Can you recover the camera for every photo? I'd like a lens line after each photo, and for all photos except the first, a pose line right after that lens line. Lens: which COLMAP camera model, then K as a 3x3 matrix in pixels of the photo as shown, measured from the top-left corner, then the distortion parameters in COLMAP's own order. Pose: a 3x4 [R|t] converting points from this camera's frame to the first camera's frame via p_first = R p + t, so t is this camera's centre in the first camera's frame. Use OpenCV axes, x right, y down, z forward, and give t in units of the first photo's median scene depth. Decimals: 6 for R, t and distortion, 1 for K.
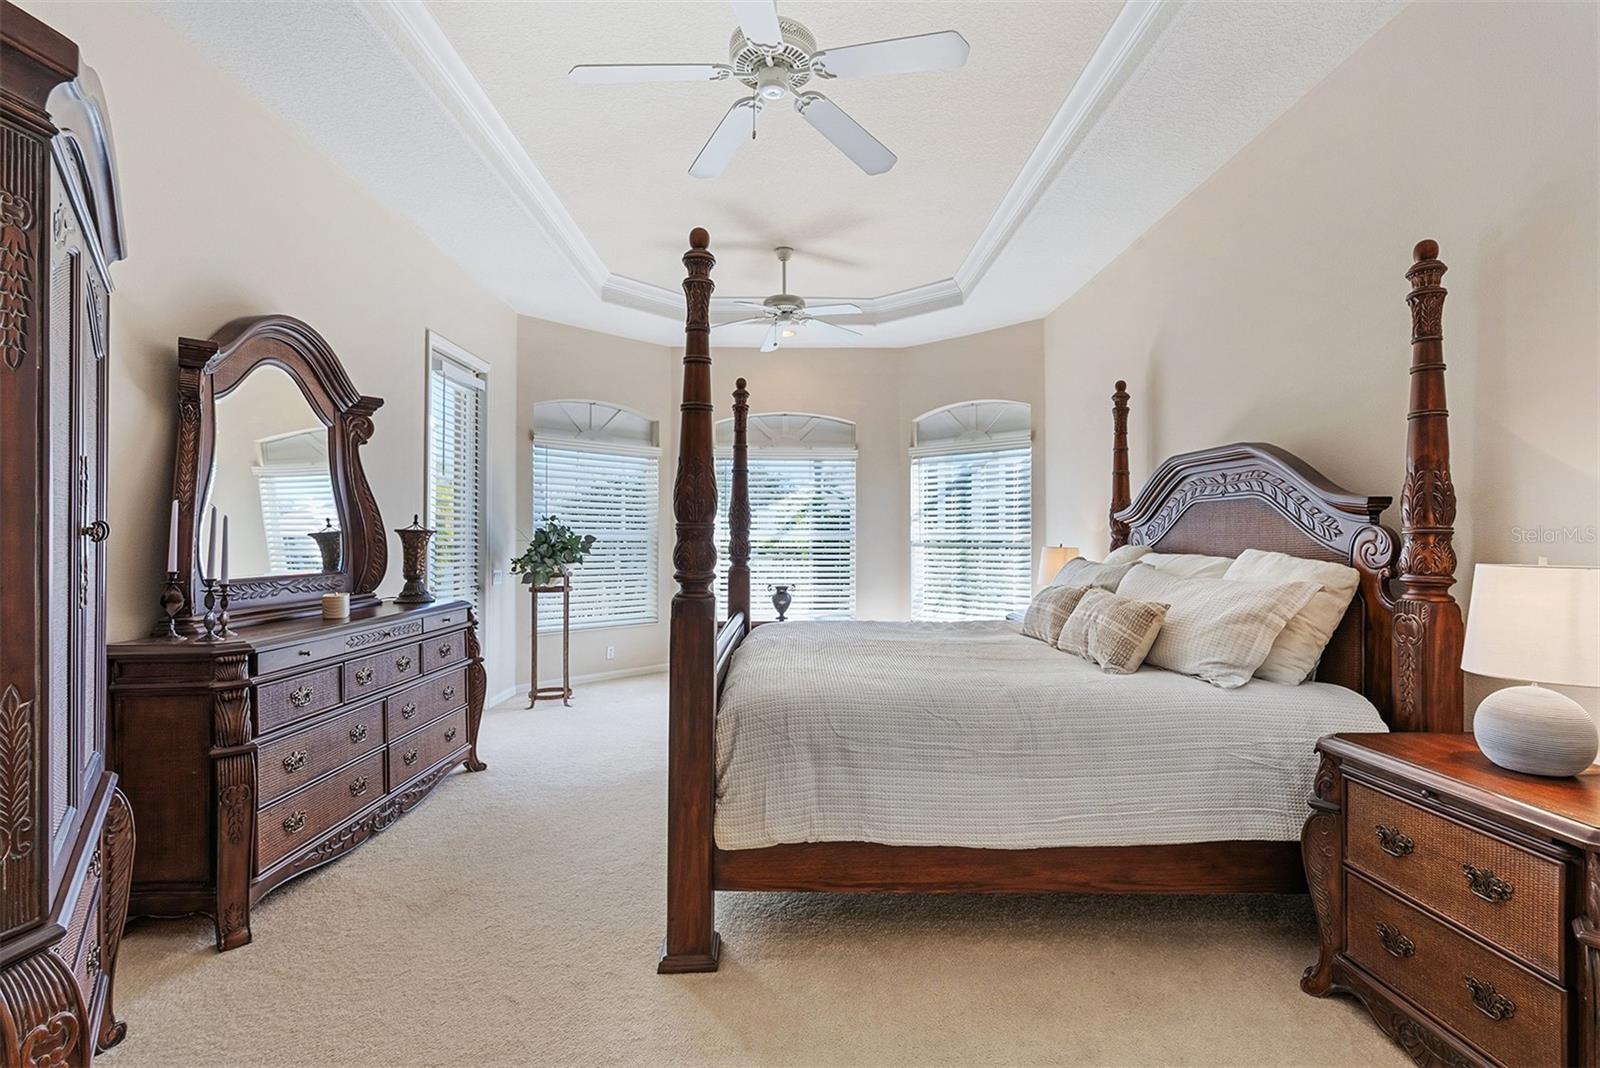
lens RADIAL K [[730.9, 0, 797.6], [0, 730.9, 534.3], [0, 0, 1]] dist [-0.009692, 0.005006]
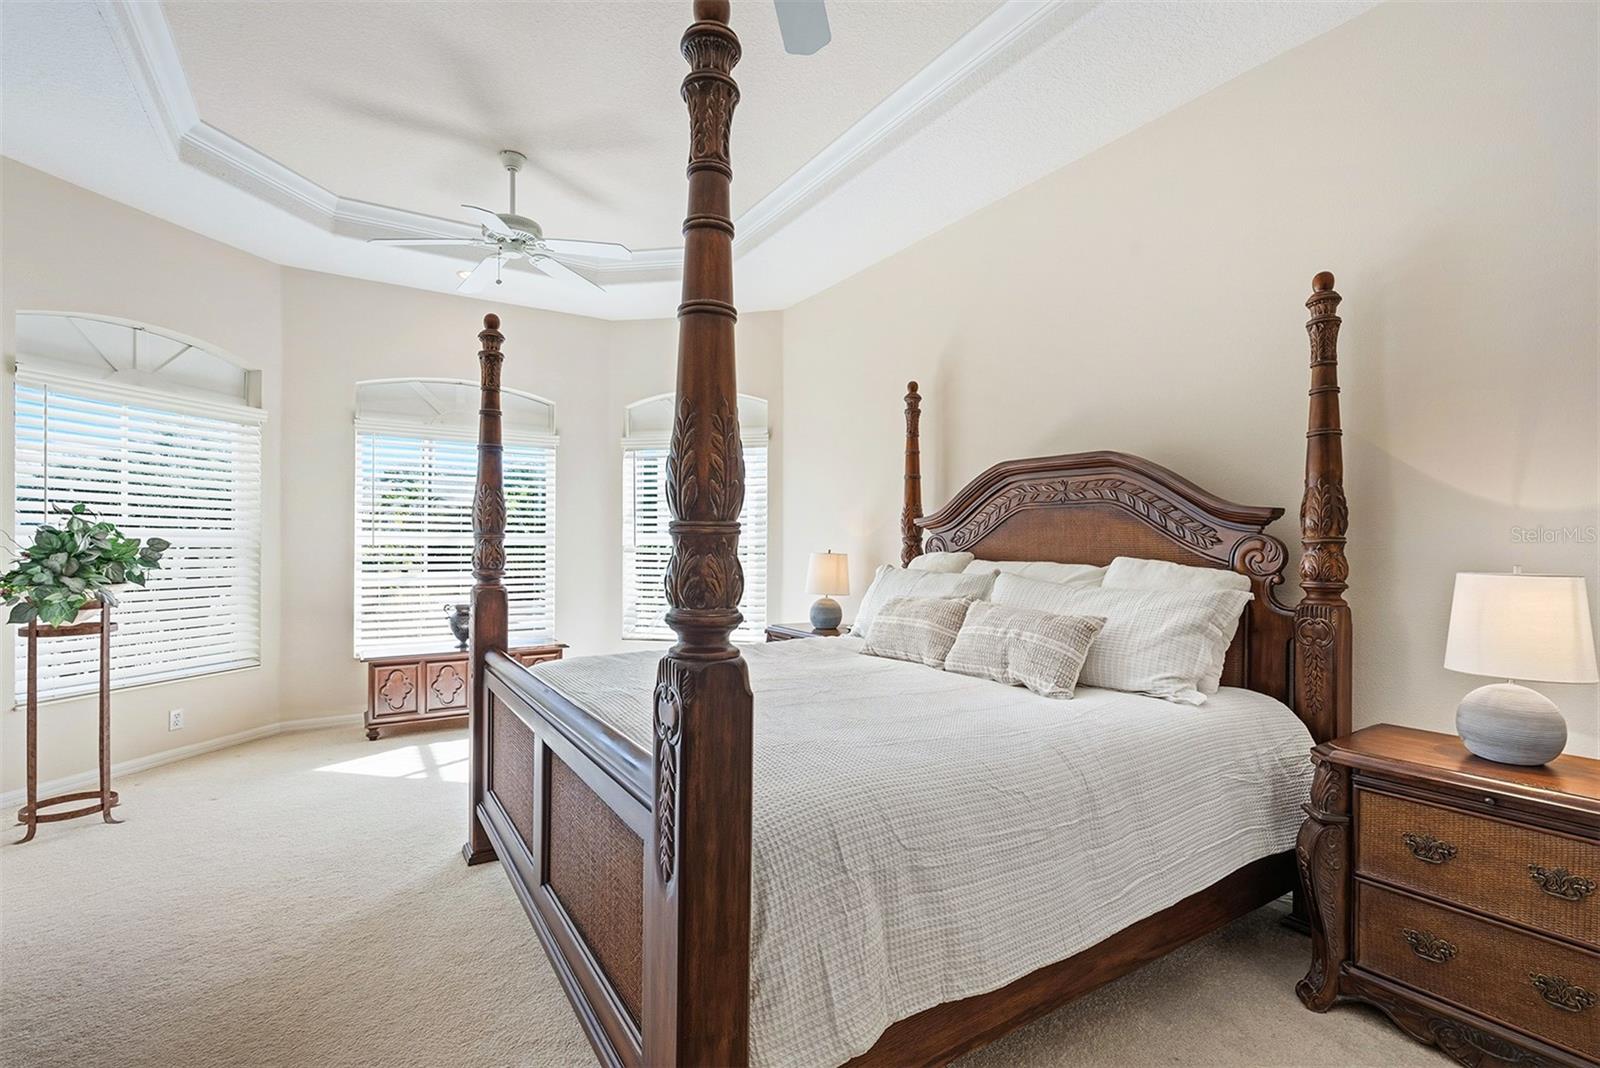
lens RADIAL K [[730.9, 0, 807.8], [0, 730.9, 546.8], [0, 0, 1]] dist [-0.009692, 0.005006]
pose [[0.850649, -0.001430, 0.525731, -0.284126], [-0.005341, 0.999921, 0.011362, -0.002681], [-0.525706, -0.012474, 0.850575, 0.380758]]
